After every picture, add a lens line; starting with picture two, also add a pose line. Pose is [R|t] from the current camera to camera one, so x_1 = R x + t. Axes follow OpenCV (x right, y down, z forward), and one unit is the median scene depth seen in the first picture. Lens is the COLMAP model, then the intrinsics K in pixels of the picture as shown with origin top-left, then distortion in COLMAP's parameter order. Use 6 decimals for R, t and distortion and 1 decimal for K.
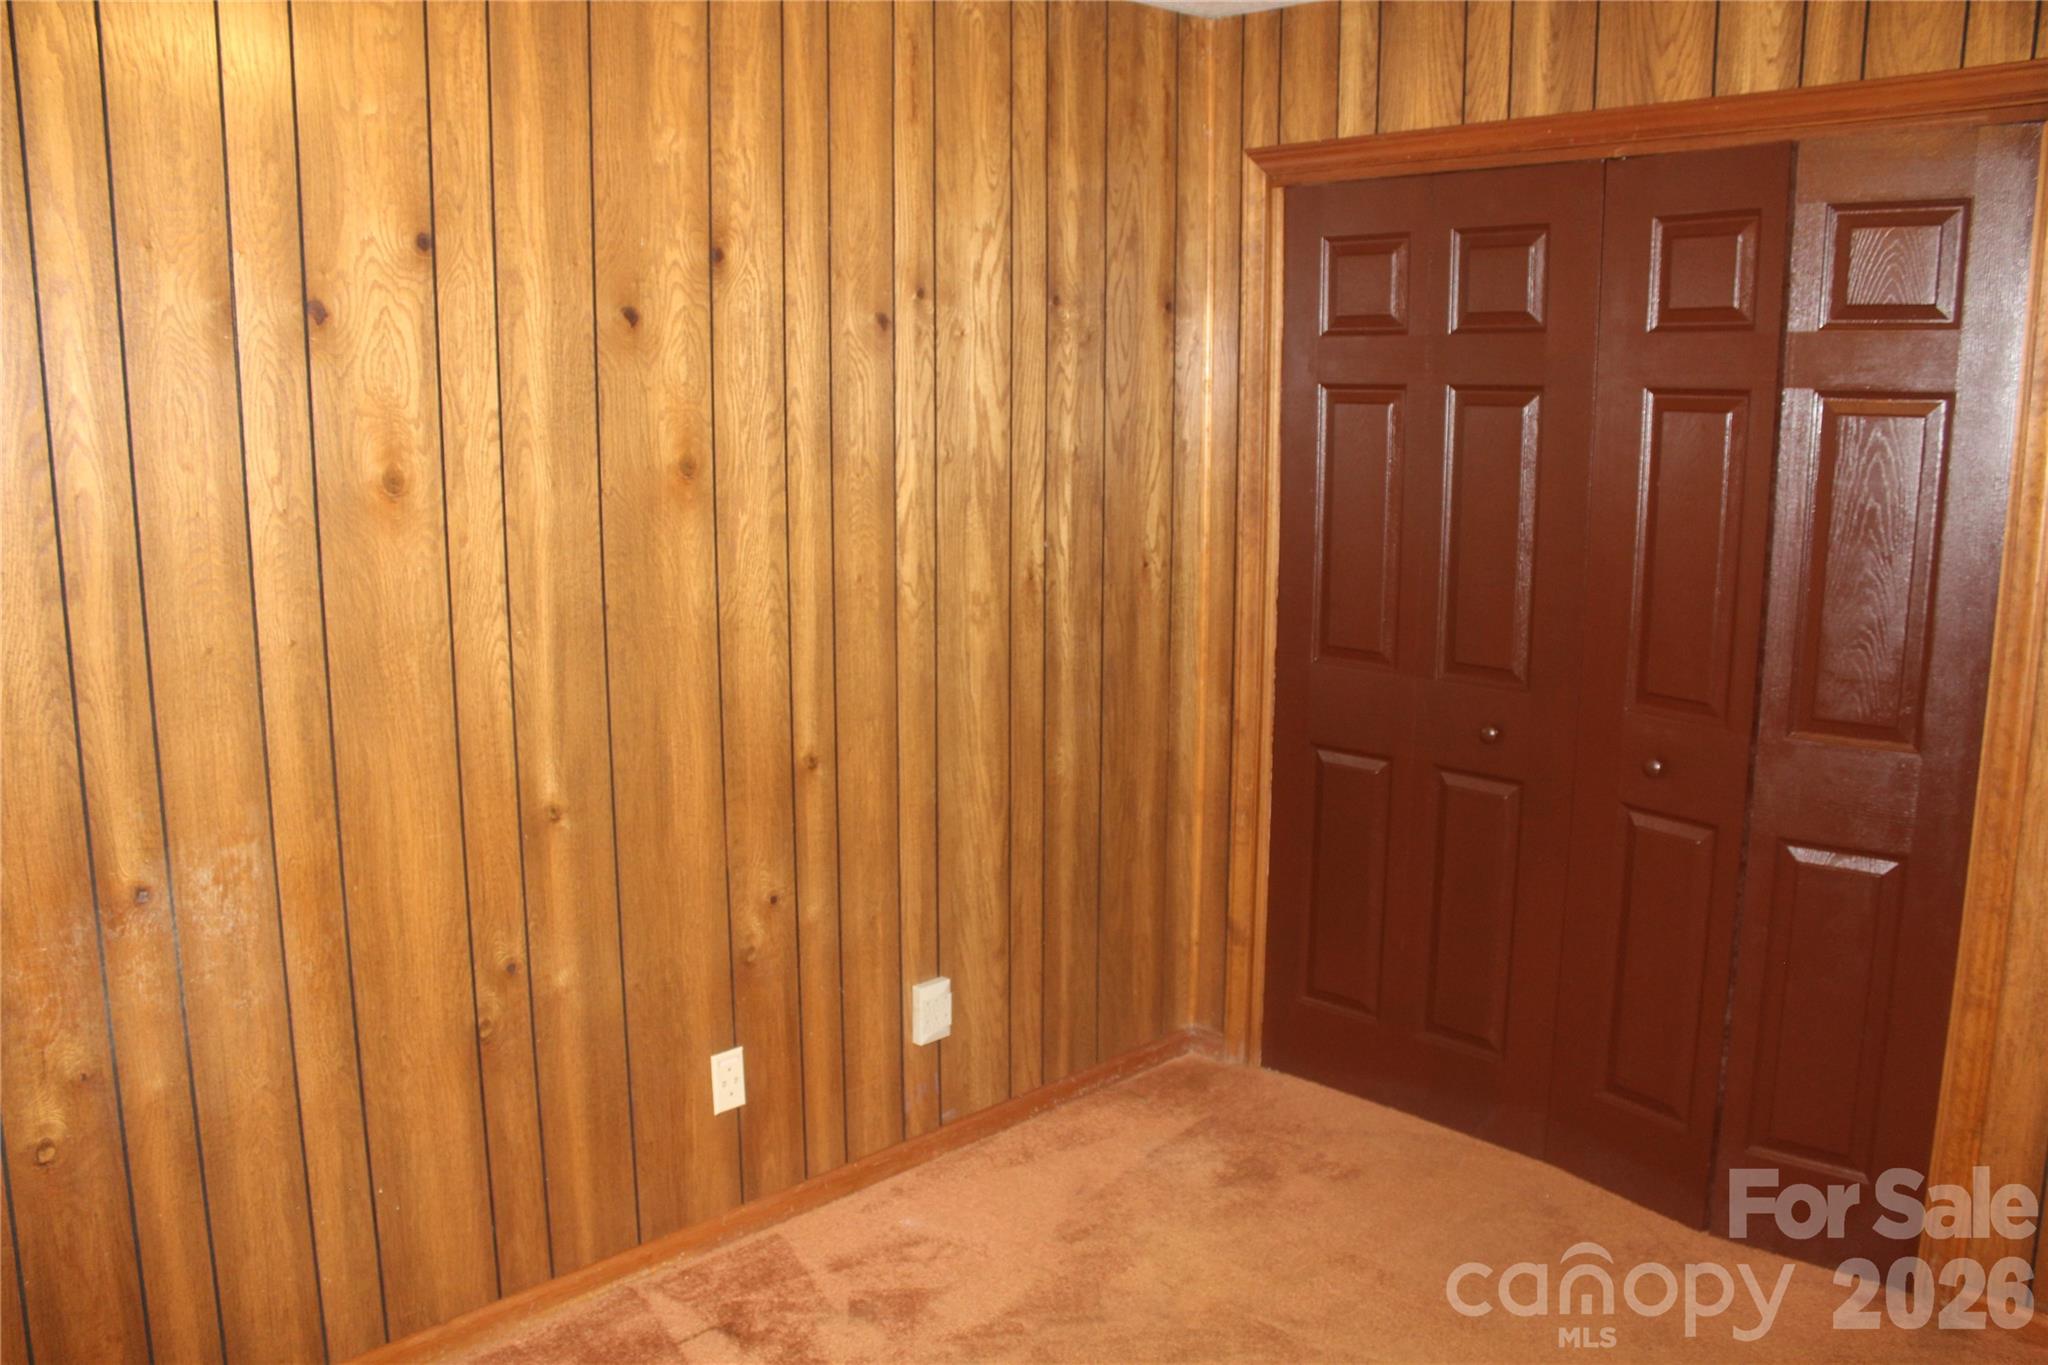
lens RADIAL K [[1698.1, 0, 1020.9], [0, 1698.1, 703.0], [0, 0, 1]] dist [-0.157576, 0.141259]
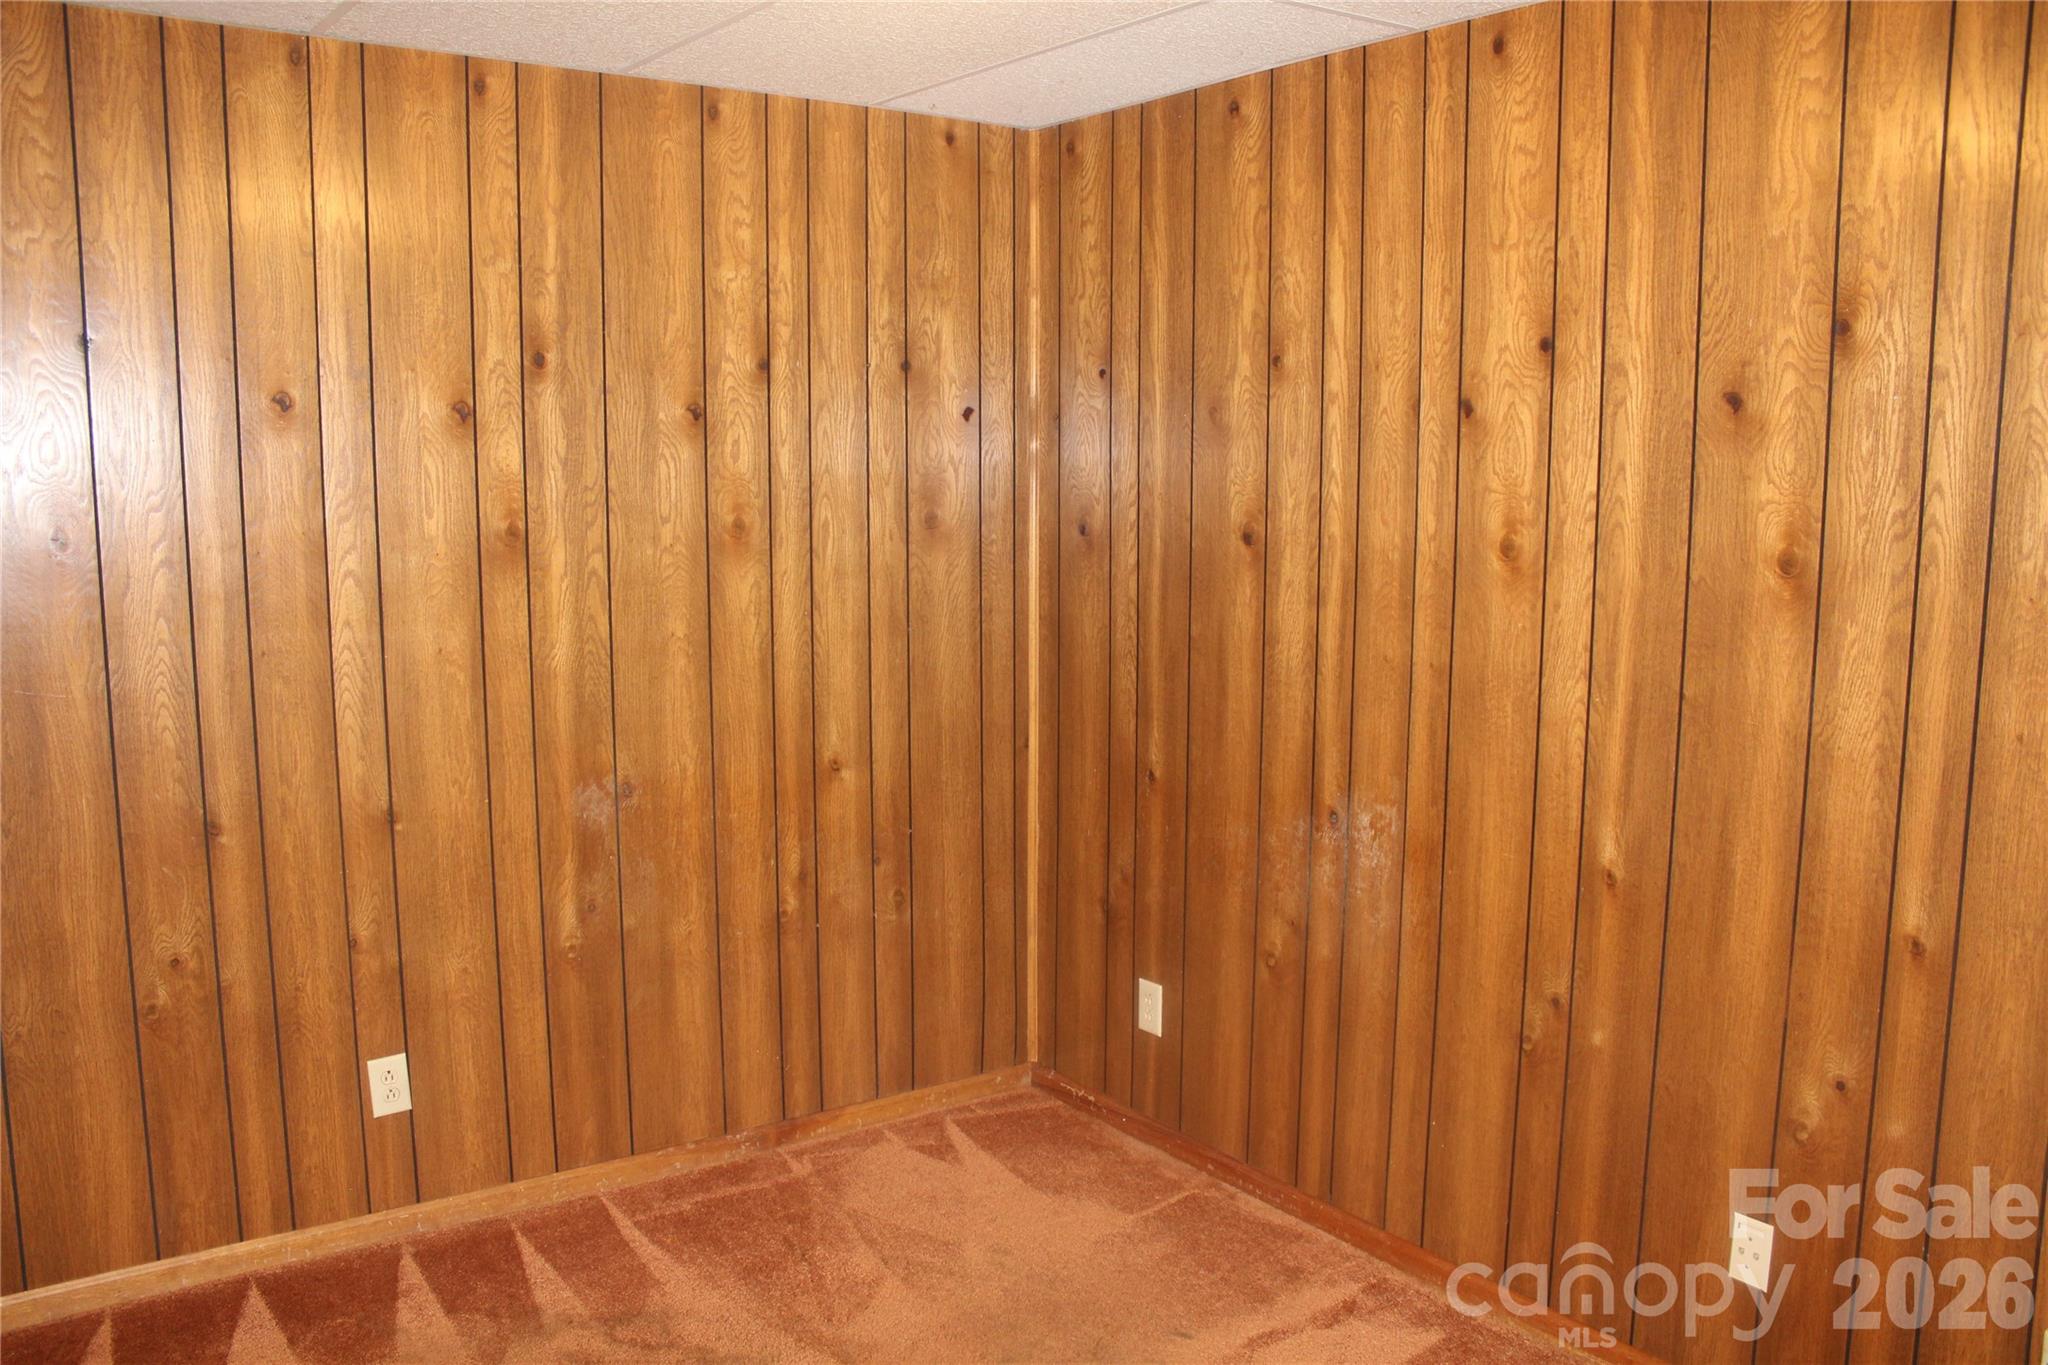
lens RADIAL K [[1698.1, 0, 1017.0], [0, 1698.1, 679.3], [0, 0, 1]] dist [-0.157576, 0.141259]
pose [[-0.162844, 0.128476, -0.978251, 0.803882], [-0.179474, 0.971088, 0.157411, -0.156322], [0.970191, 0.201204, -0.135078, 0.783384]]
